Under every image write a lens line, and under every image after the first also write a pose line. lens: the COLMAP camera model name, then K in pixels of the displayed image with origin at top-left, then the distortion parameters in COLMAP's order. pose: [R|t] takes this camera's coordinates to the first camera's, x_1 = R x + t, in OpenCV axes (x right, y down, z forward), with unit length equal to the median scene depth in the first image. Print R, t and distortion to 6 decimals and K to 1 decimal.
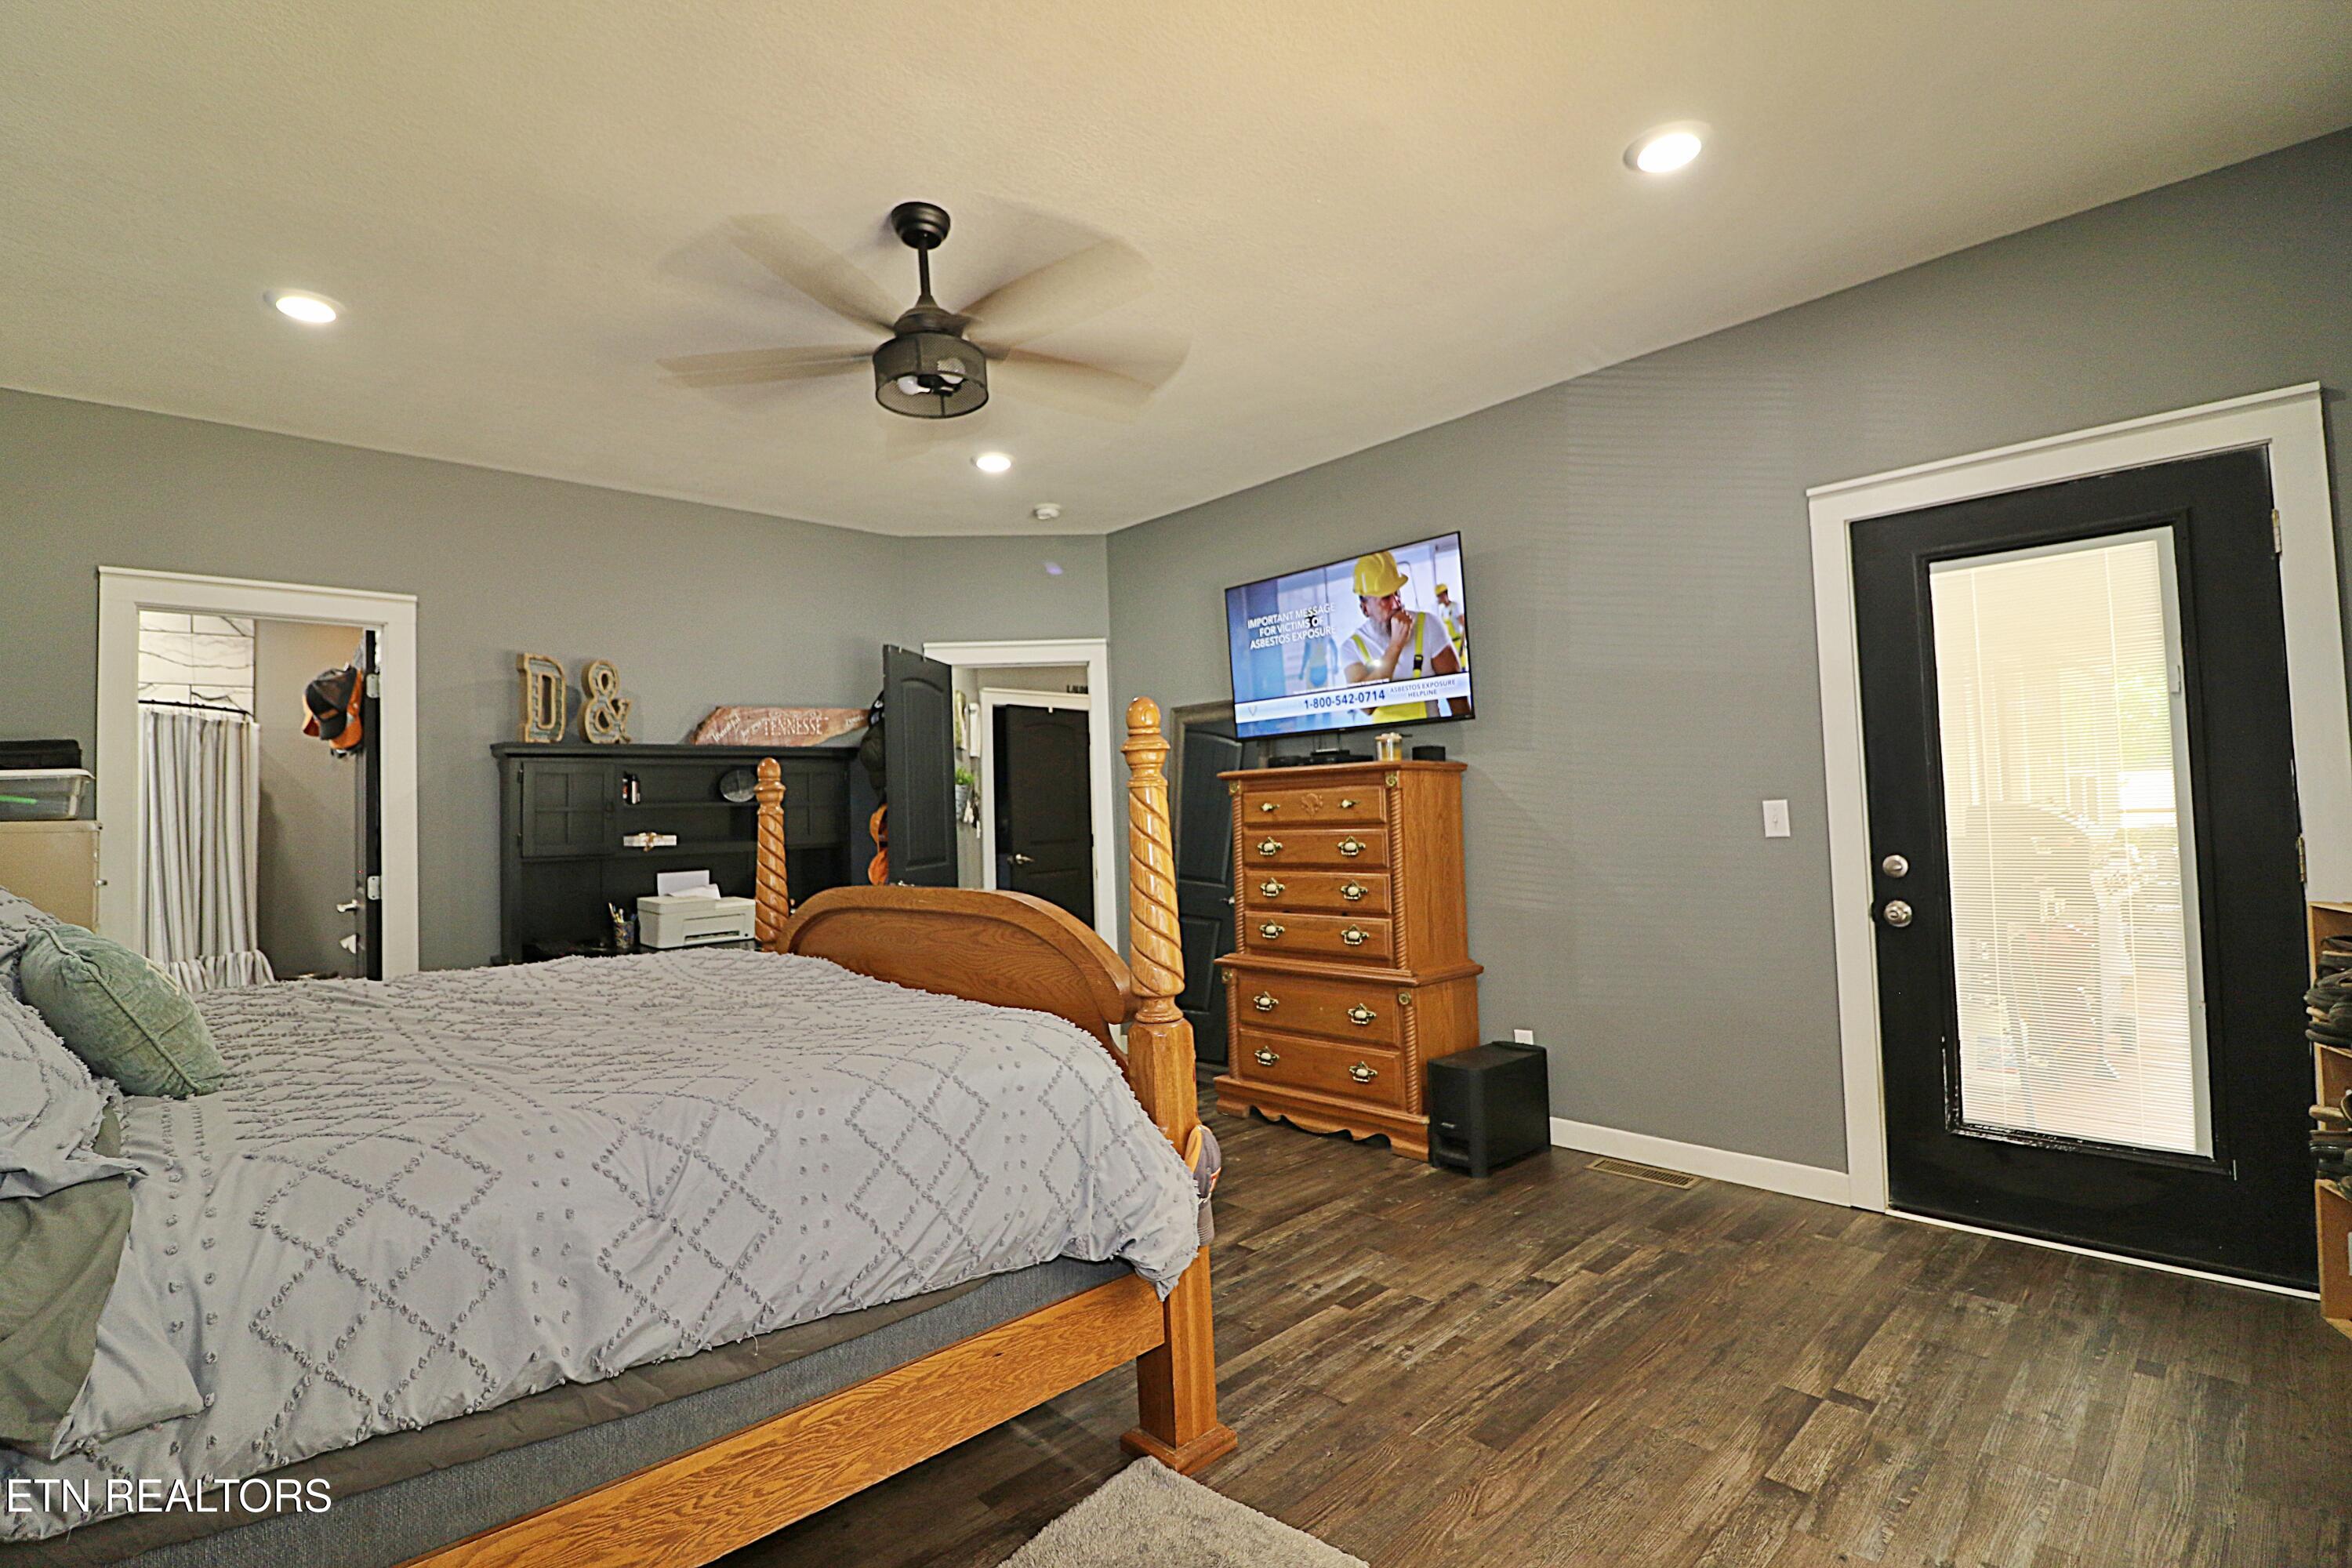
lens RADIAL K [[1077.3, 0, 1168.5], [0, 1077.3, 790.5], [0, 0, 1]] dist [-0.010390, -0.007670]
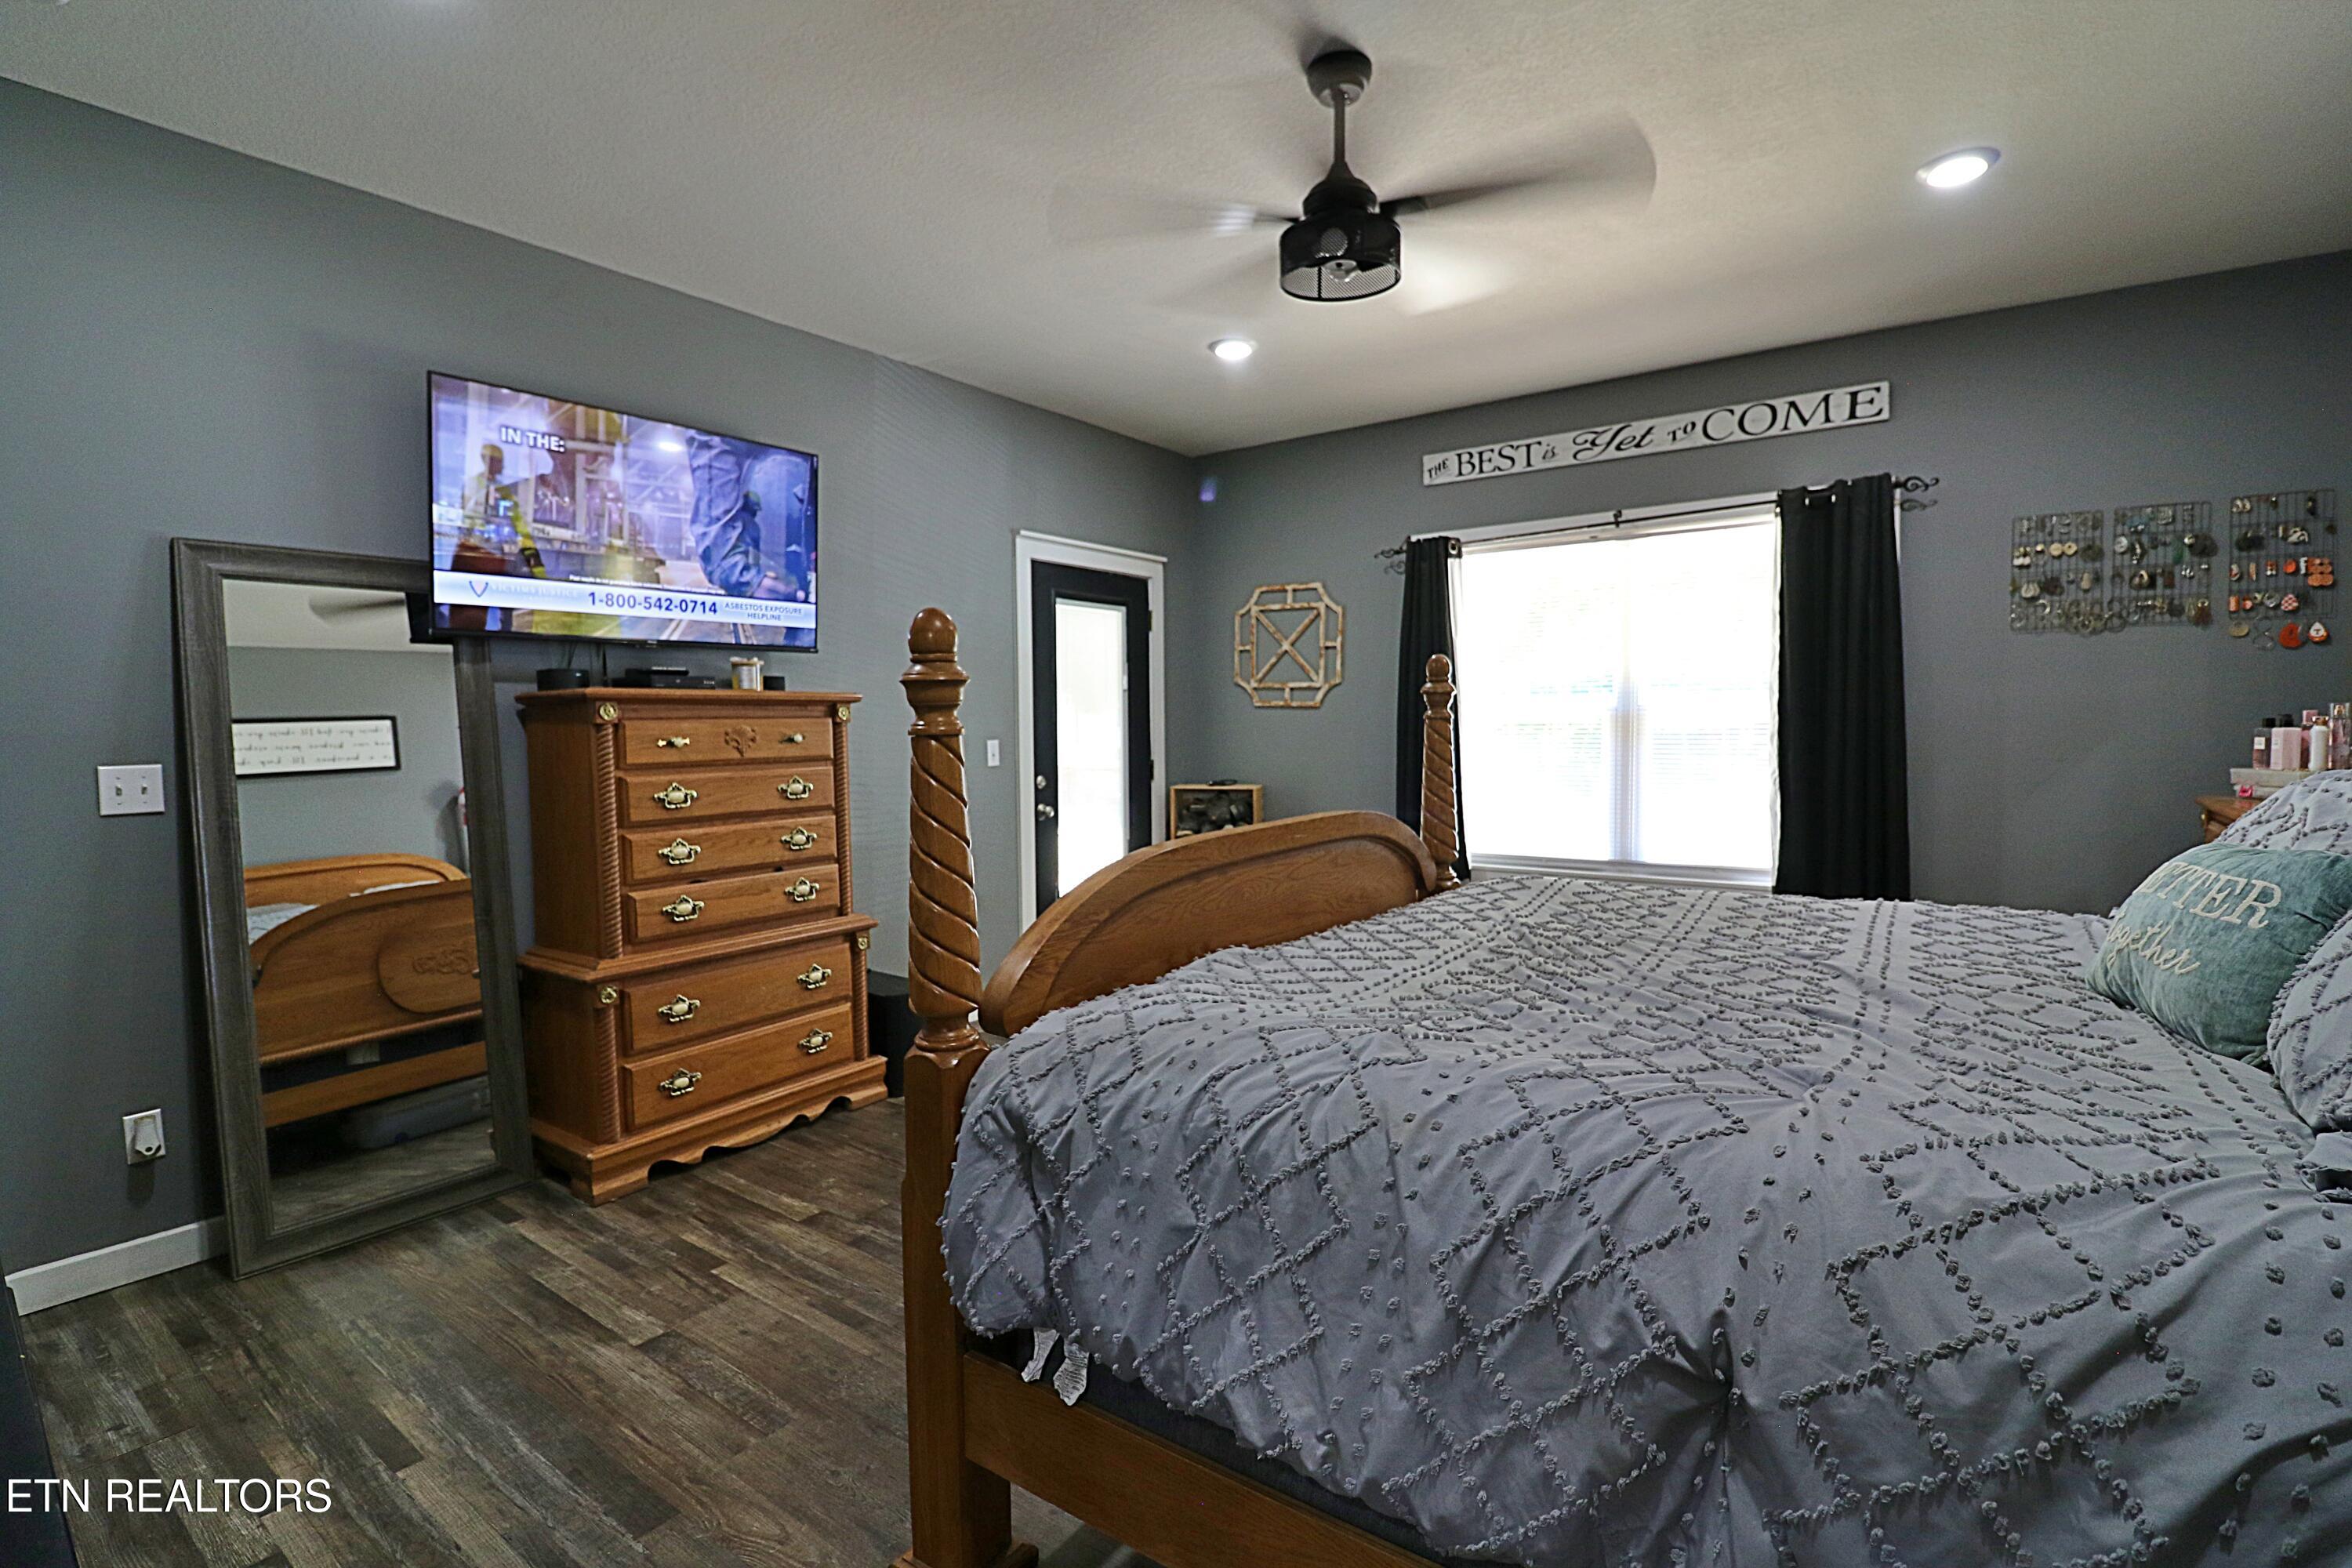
lens RADIAL K [[1077.3, 0, 1174.3], [0, 1077.3, 775.4], [0, 0, 1]] dist [-0.010390, -0.007670]
pose [[-0.190809, -0.017837, 0.981465, -0.722907], [-0.006482, 0.999836, 0.016911, 0.025137], [-0.981606, -0.003135, -0.190893, 0.855474]]
